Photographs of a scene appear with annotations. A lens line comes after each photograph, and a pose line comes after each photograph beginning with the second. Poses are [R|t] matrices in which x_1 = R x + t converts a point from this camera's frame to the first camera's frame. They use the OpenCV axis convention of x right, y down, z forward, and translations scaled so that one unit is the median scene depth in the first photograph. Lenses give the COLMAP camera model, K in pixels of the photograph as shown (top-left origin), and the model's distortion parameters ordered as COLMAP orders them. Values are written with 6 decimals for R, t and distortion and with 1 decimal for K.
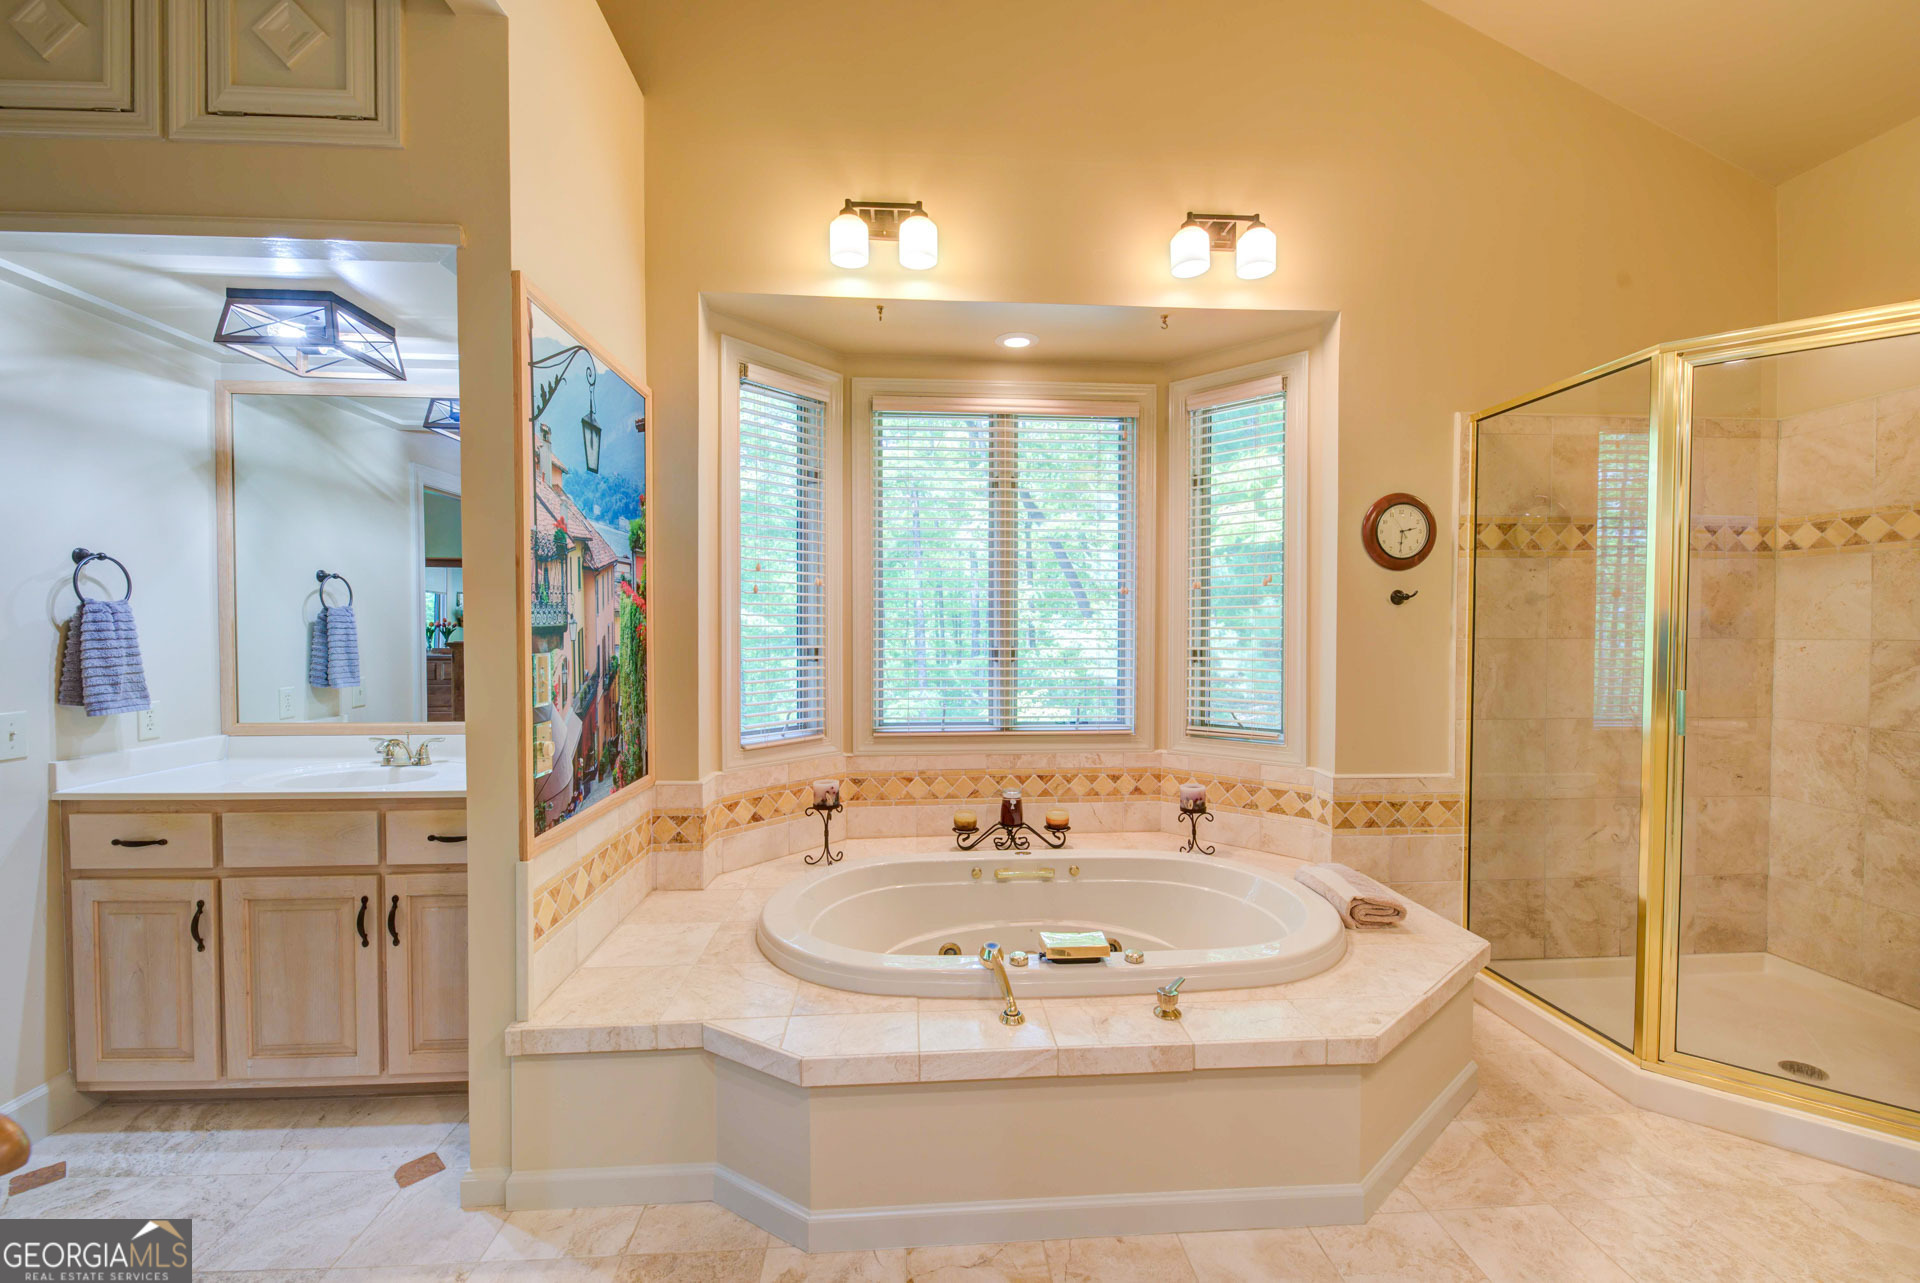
lens RADIAL K [[766.6, 0, 959.7], [0, 766.6, 645.5], [0, 0, 1]] dist [0.012842, -0.007128]
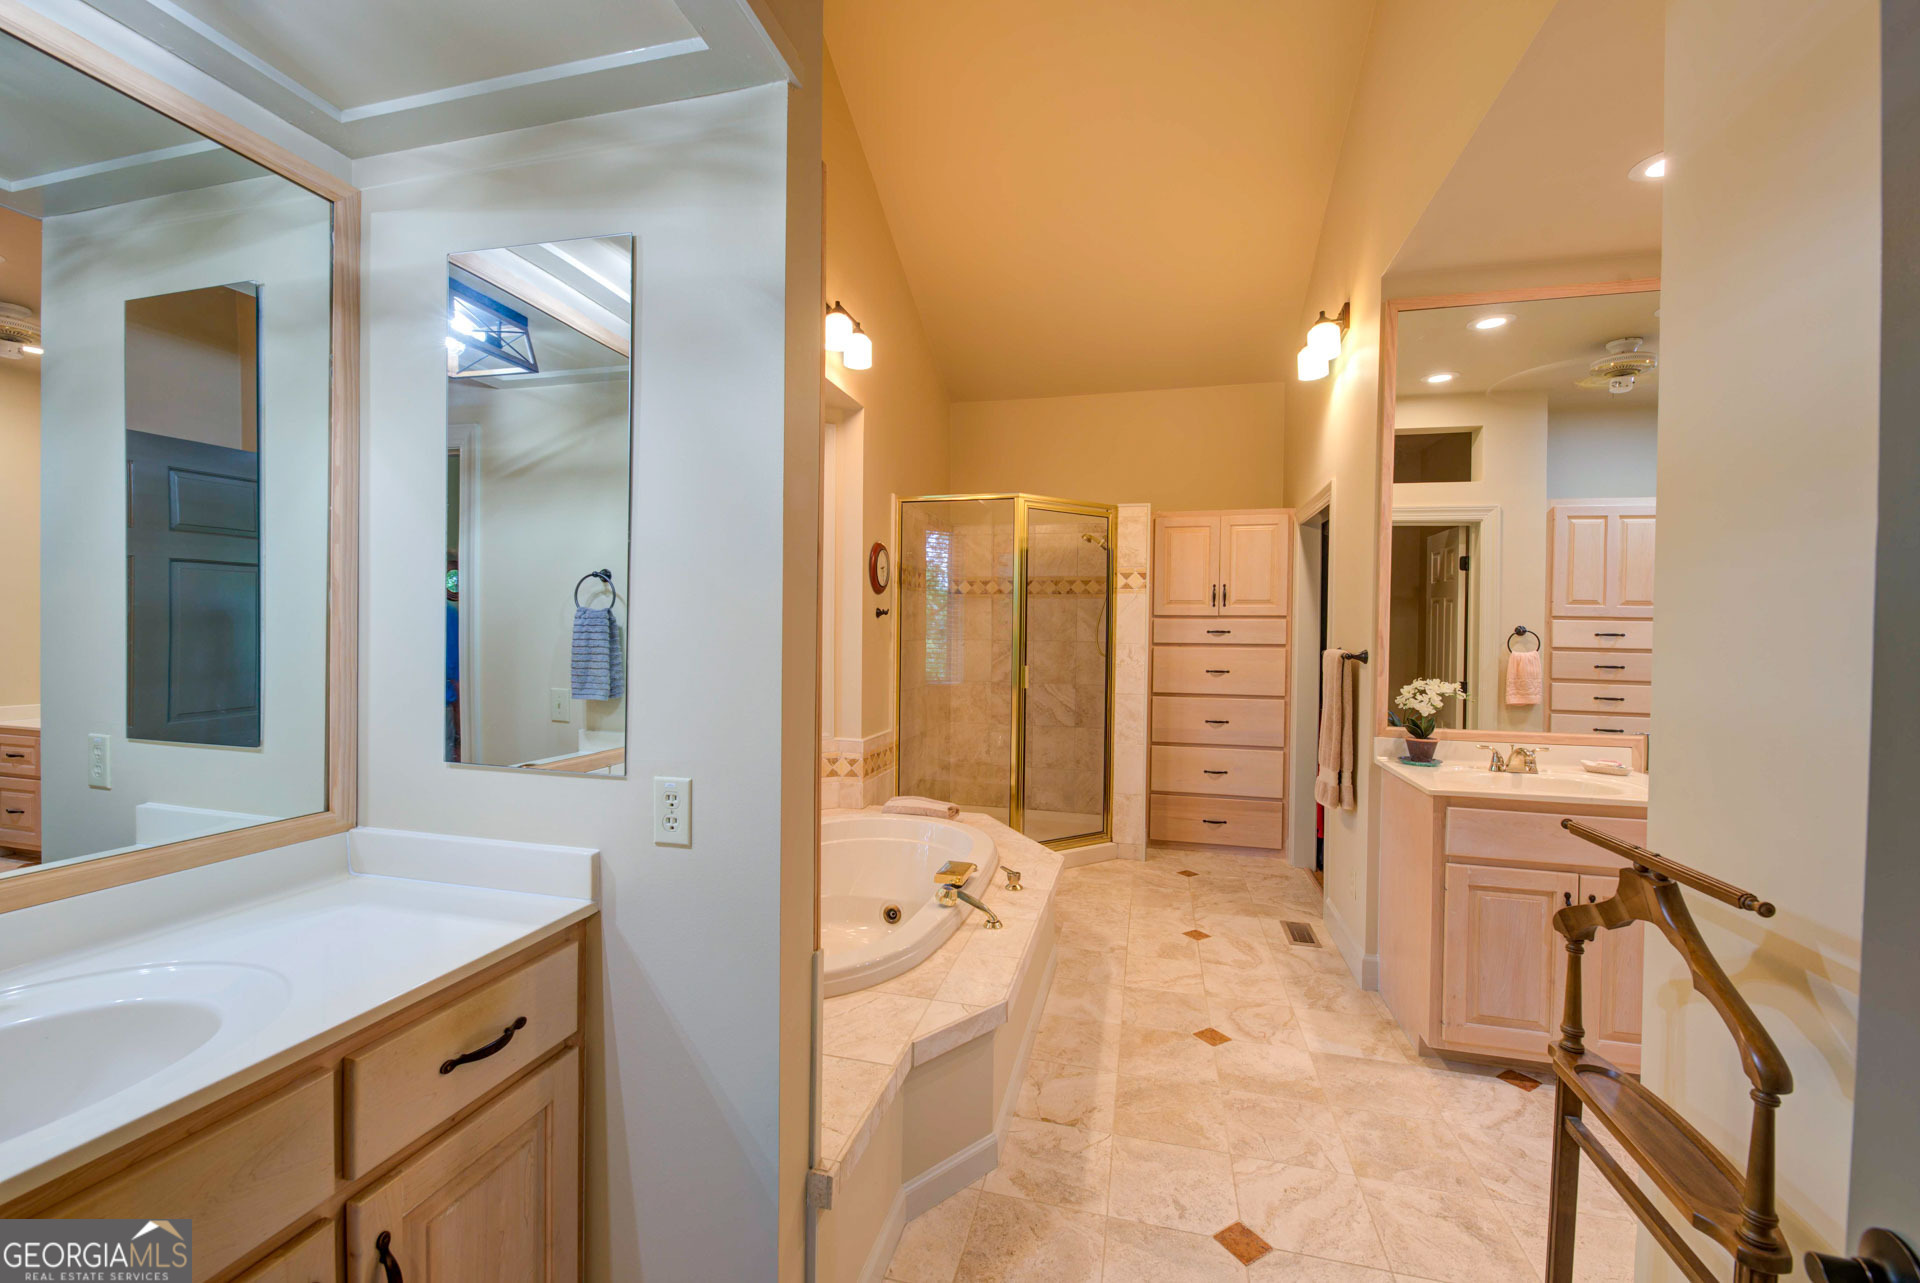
lens RADIAL K [[766.6, 0, 959.7], [0, 766.6, 645.5], [0, 0, 1]] dist [0.012842, -0.007128]
pose [[0.312170, -0.013242, 0.949934, -0.790051], [0.009197, 0.999898, 0.010916, -0.014968], [-0.949982, 0.005329, 0.312260, 0.405561]]
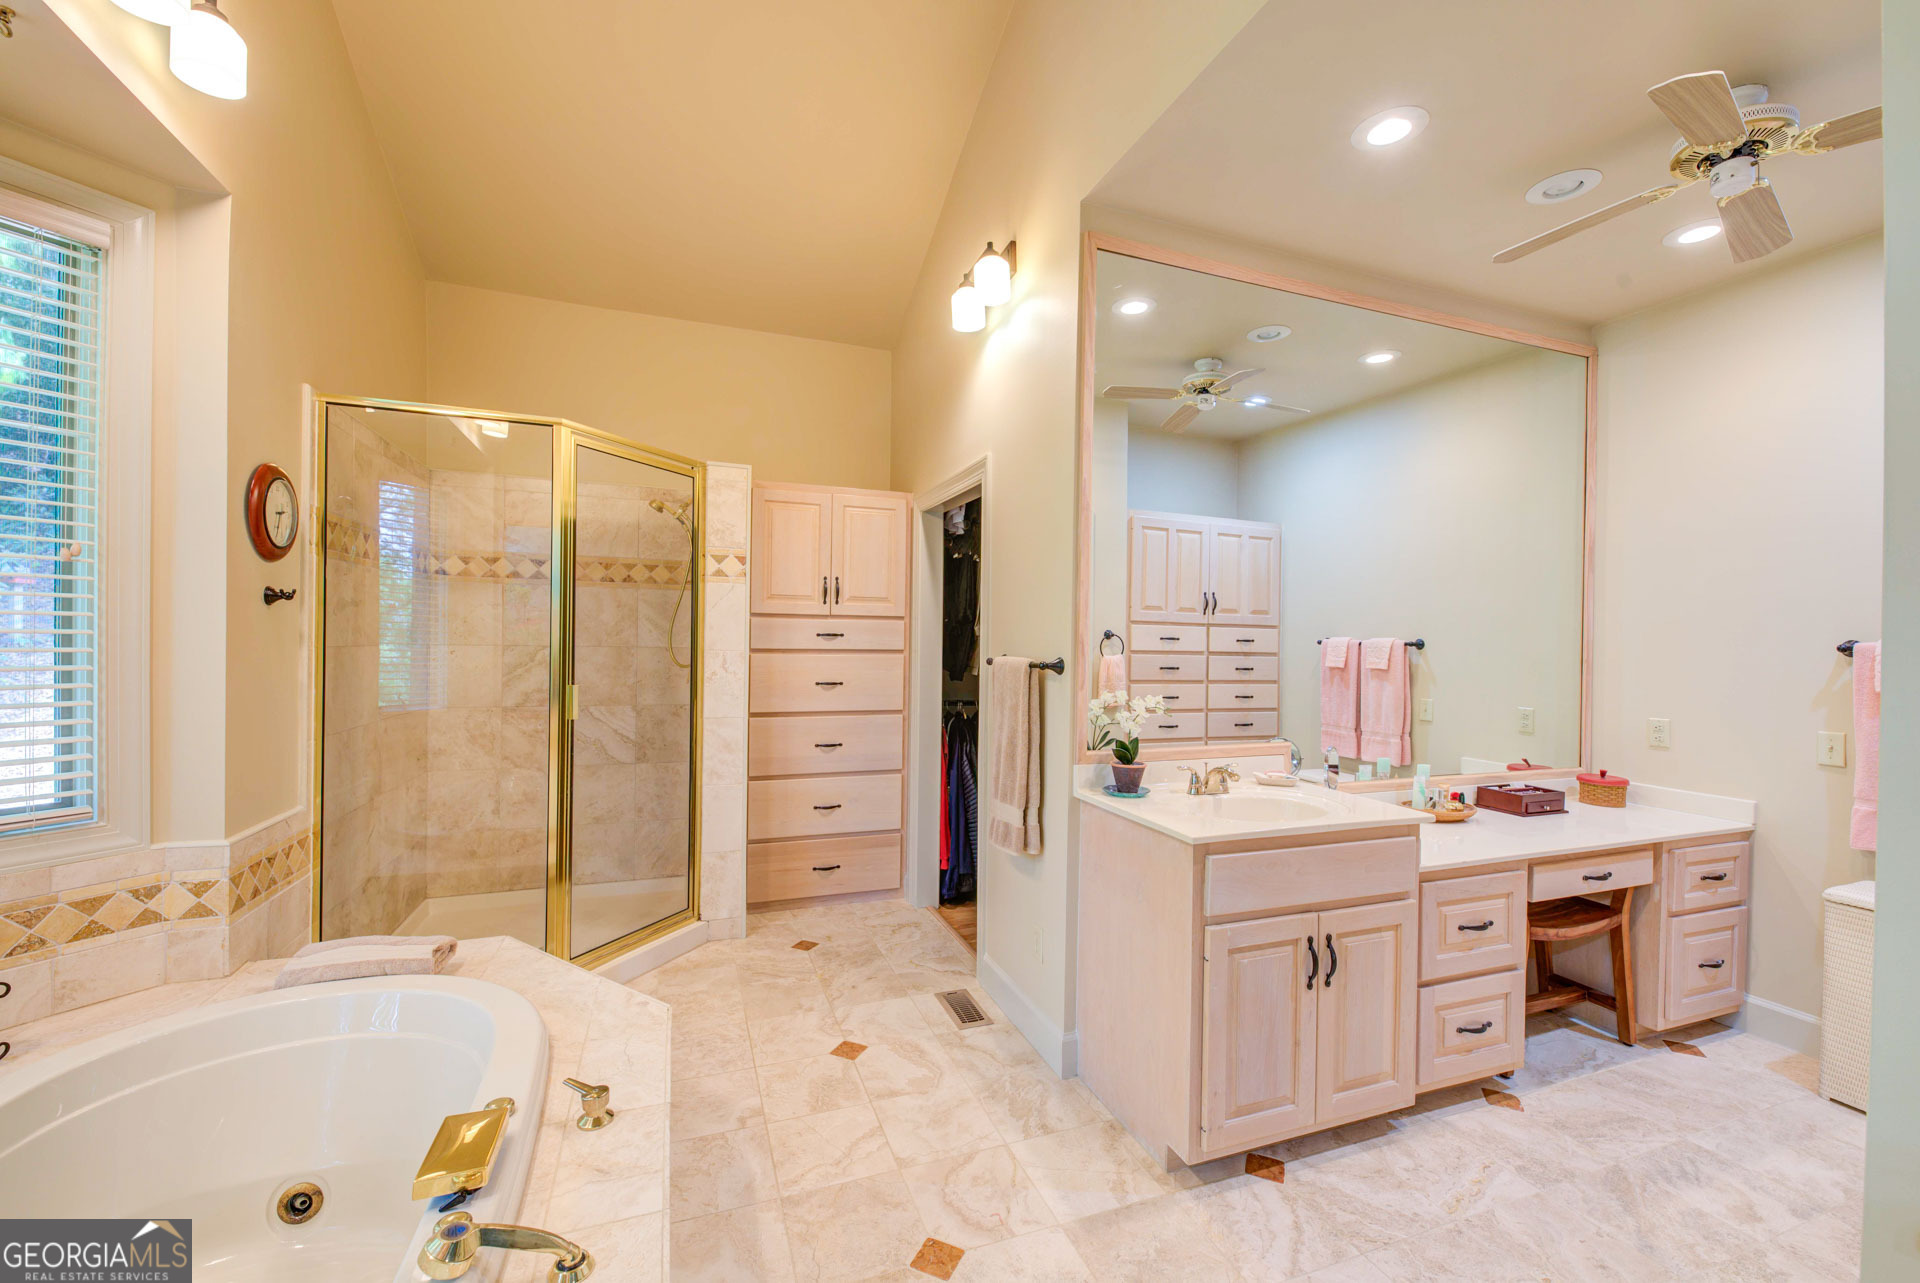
lens RADIAL K [[766.6, 0, 959.7], [0, 766.6, 645.5], [0, 0, 1]] dist [0.012842, -0.007128]
pose [[-0.281927, -0.009218, 0.959392, -0.397456], [0.007082, 0.999907, 0.011689, -0.016488], [-0.959410, 0.010090, -0.281835, 0.557688]]
